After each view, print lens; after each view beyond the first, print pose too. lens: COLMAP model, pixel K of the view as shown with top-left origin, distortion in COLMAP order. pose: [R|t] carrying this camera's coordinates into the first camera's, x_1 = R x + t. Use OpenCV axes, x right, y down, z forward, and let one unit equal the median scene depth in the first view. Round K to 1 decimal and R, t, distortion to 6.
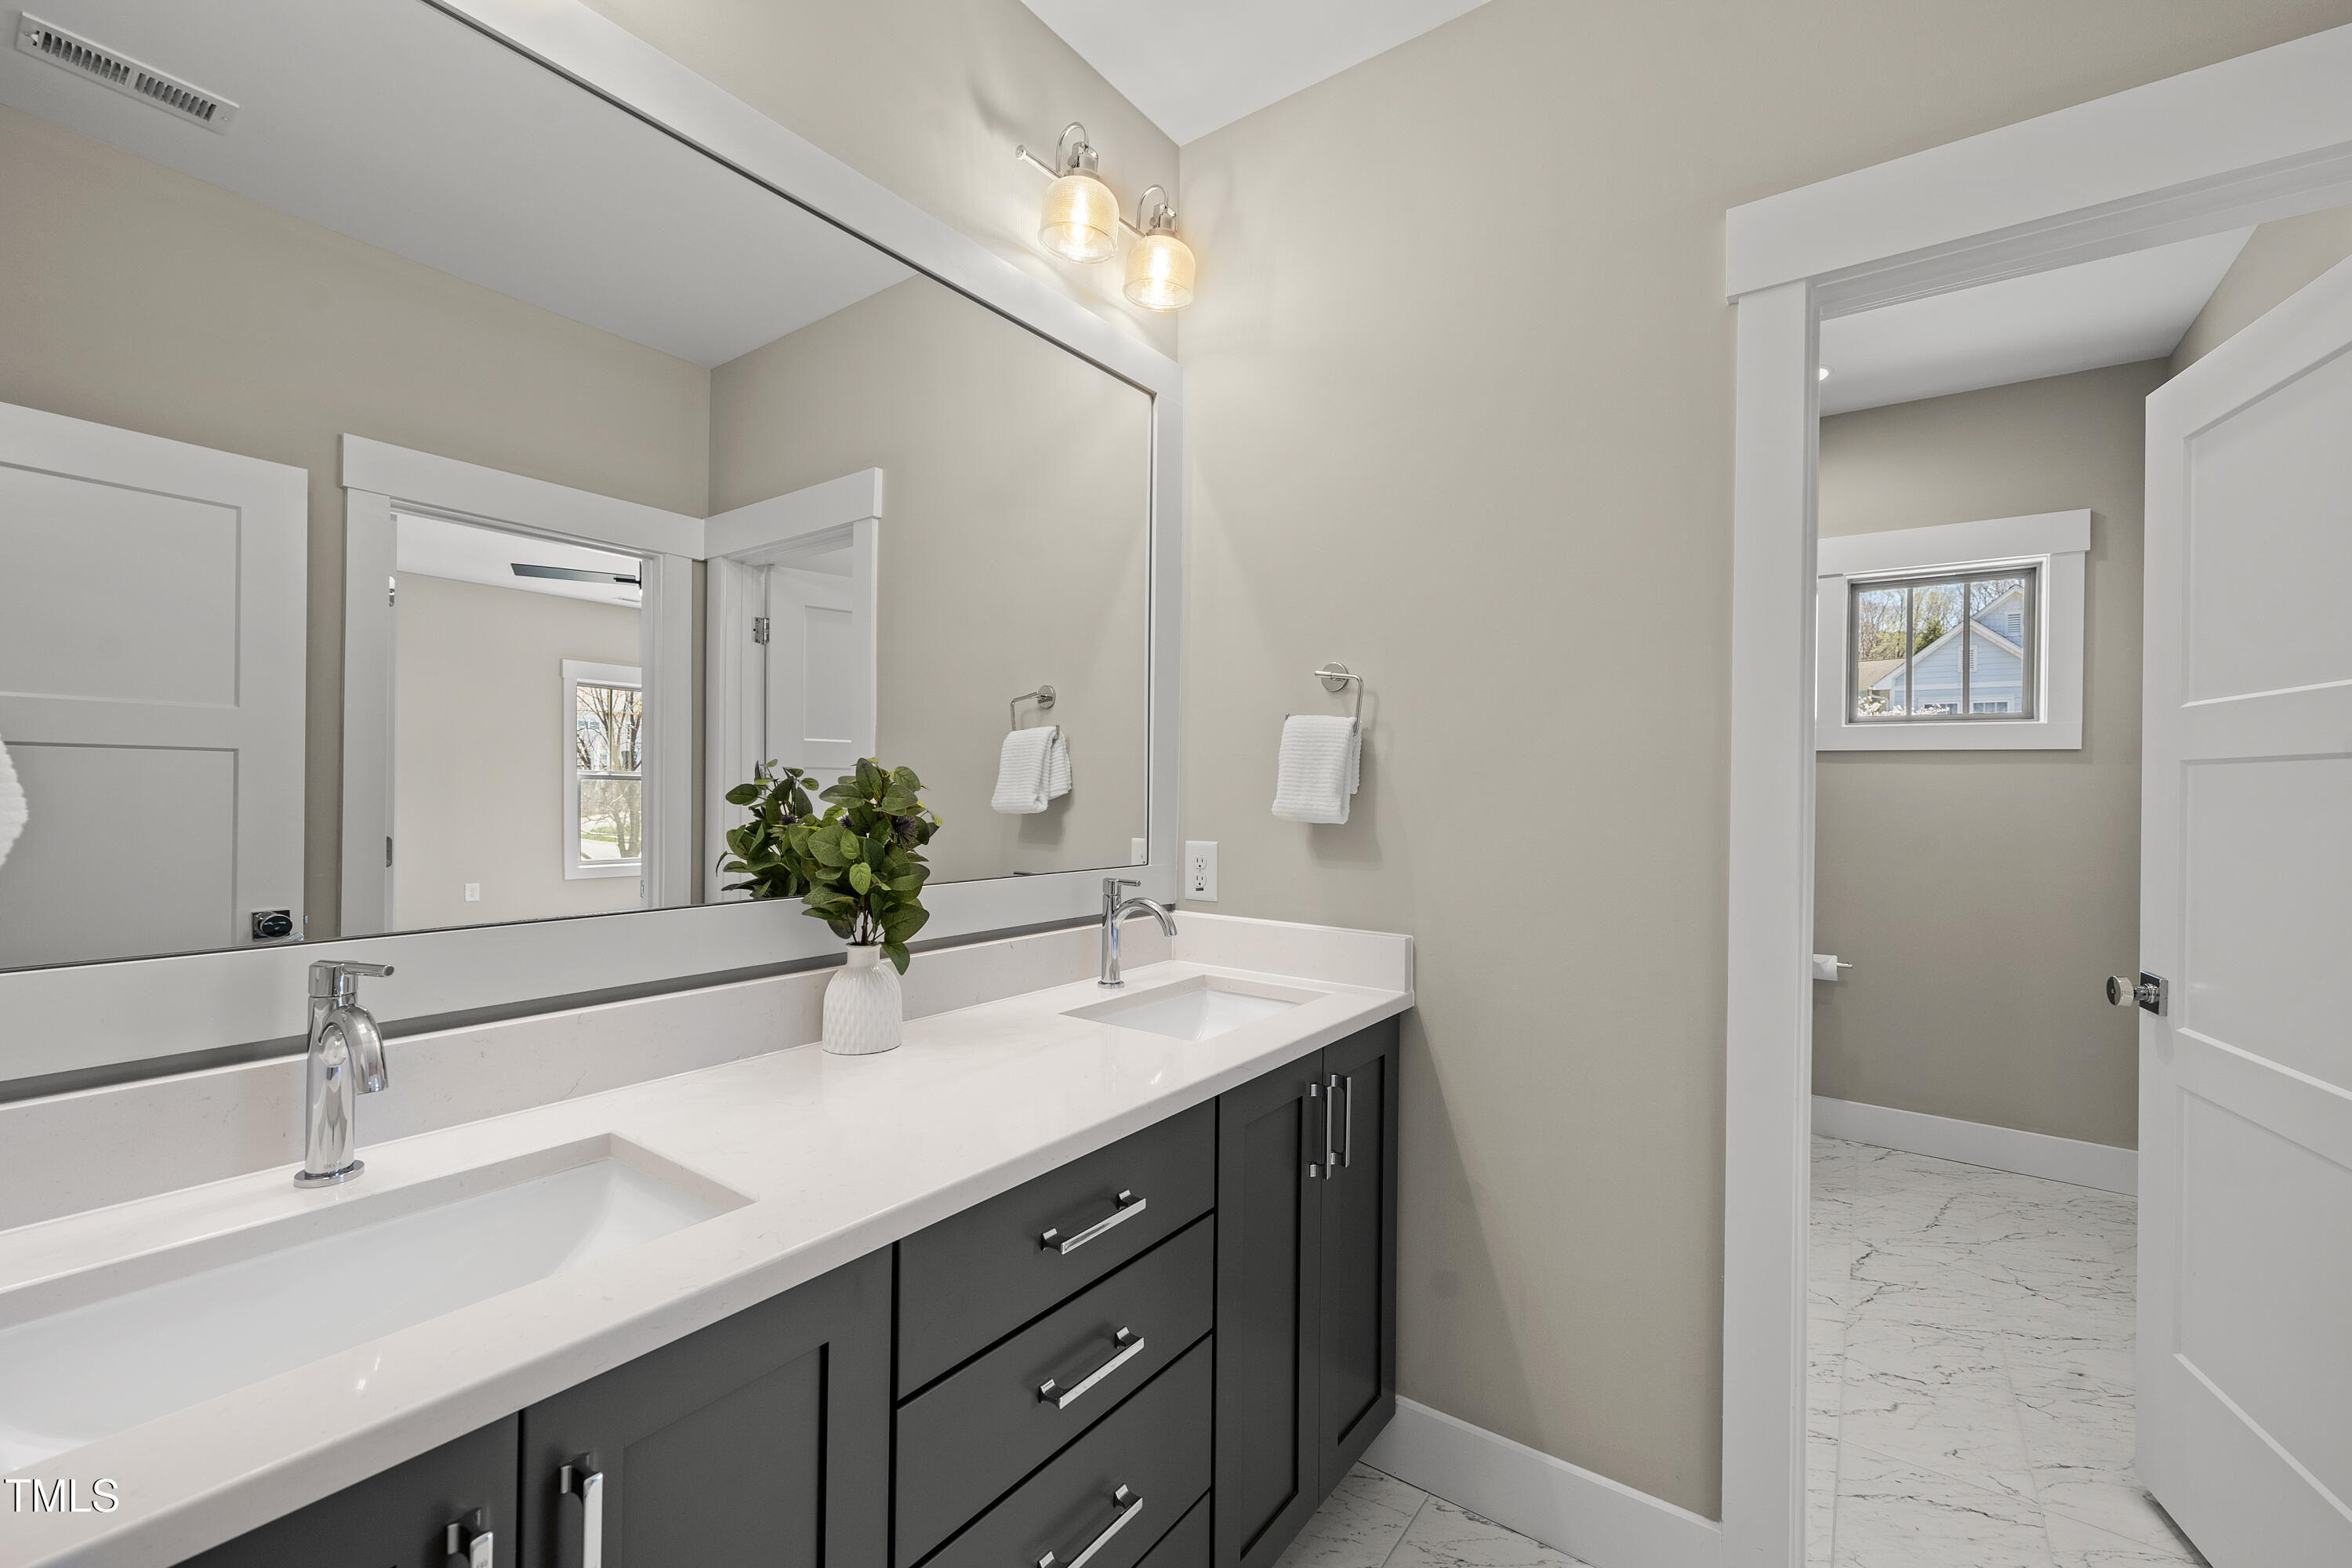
lens RADIAL K [[967.9, 0, 1174.4], [0, 967.9, 784.4], [0, 0, 1]] dist [0.000077, -0.000094]
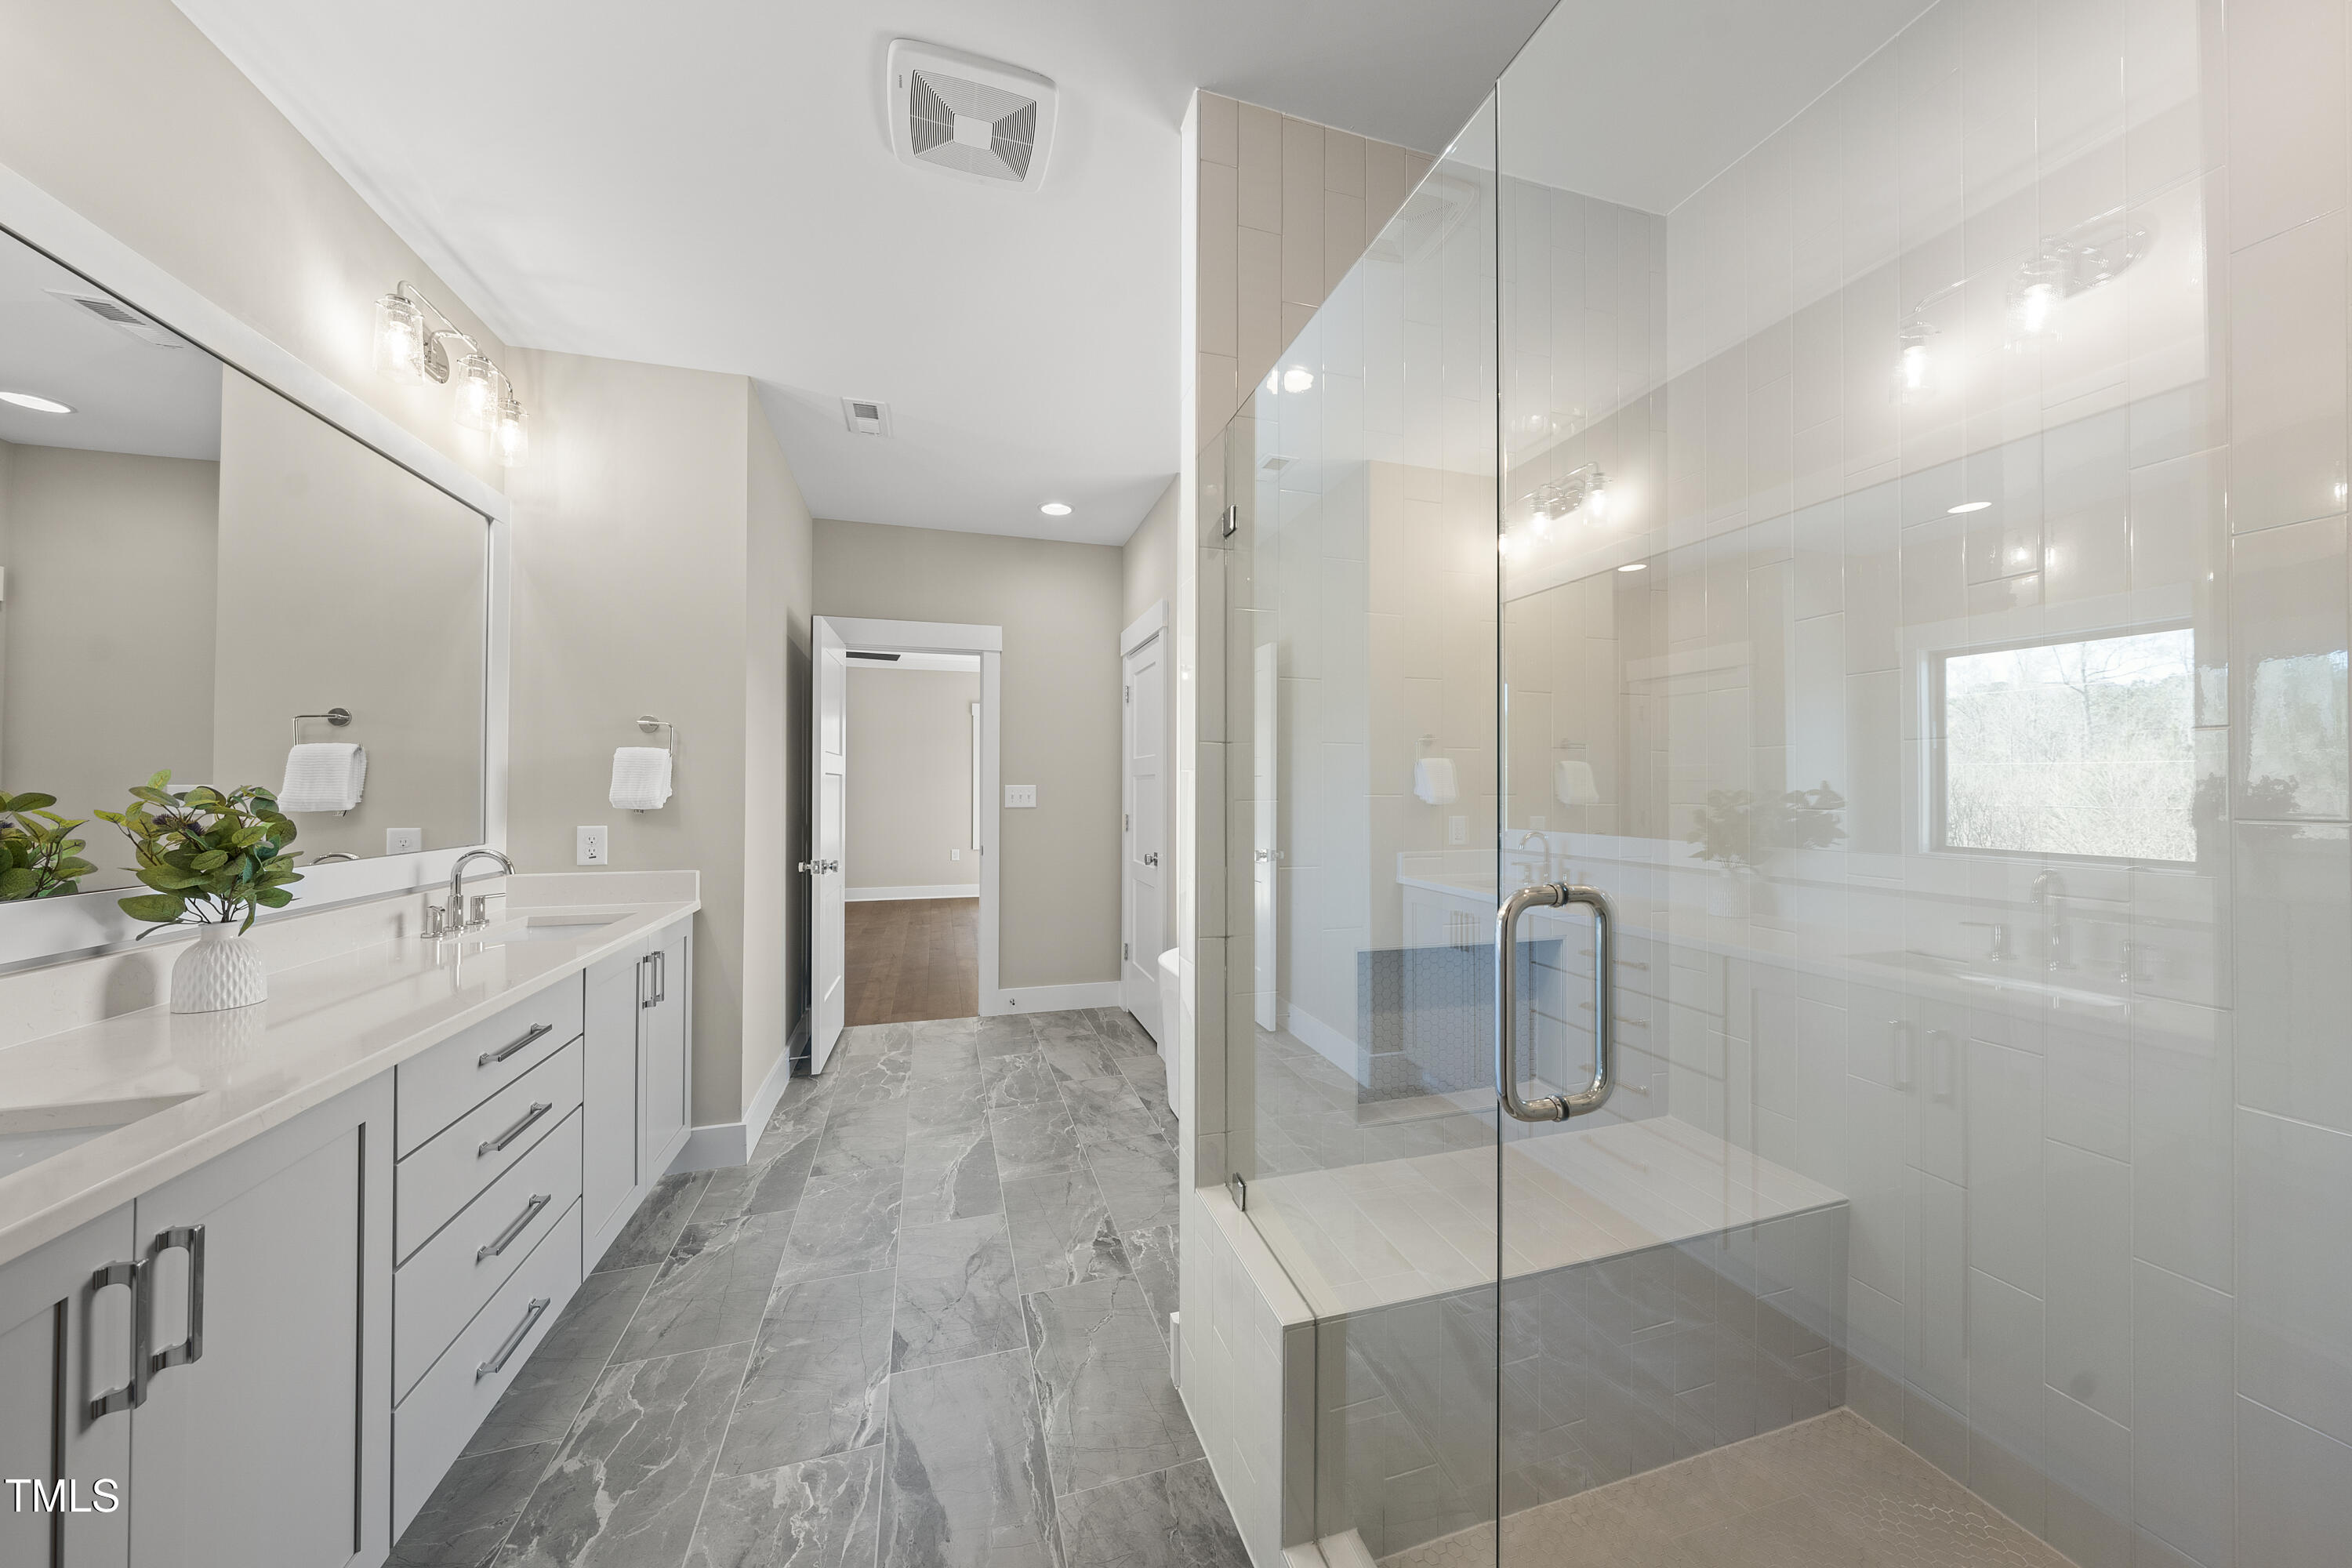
lens RADIAL K [[797.6, 0, 1191.6], [0, 797.6, 778.3], [0, 0, 1]] dist [-0.000562, 0.000110]
pose [[0.600208, 0.000918, 0.799844, -1.029283], [0.001705, 0.999996, -0.002427, -0.023553], [-0.799842, 0.002820, 0.600204, -1.671932]]
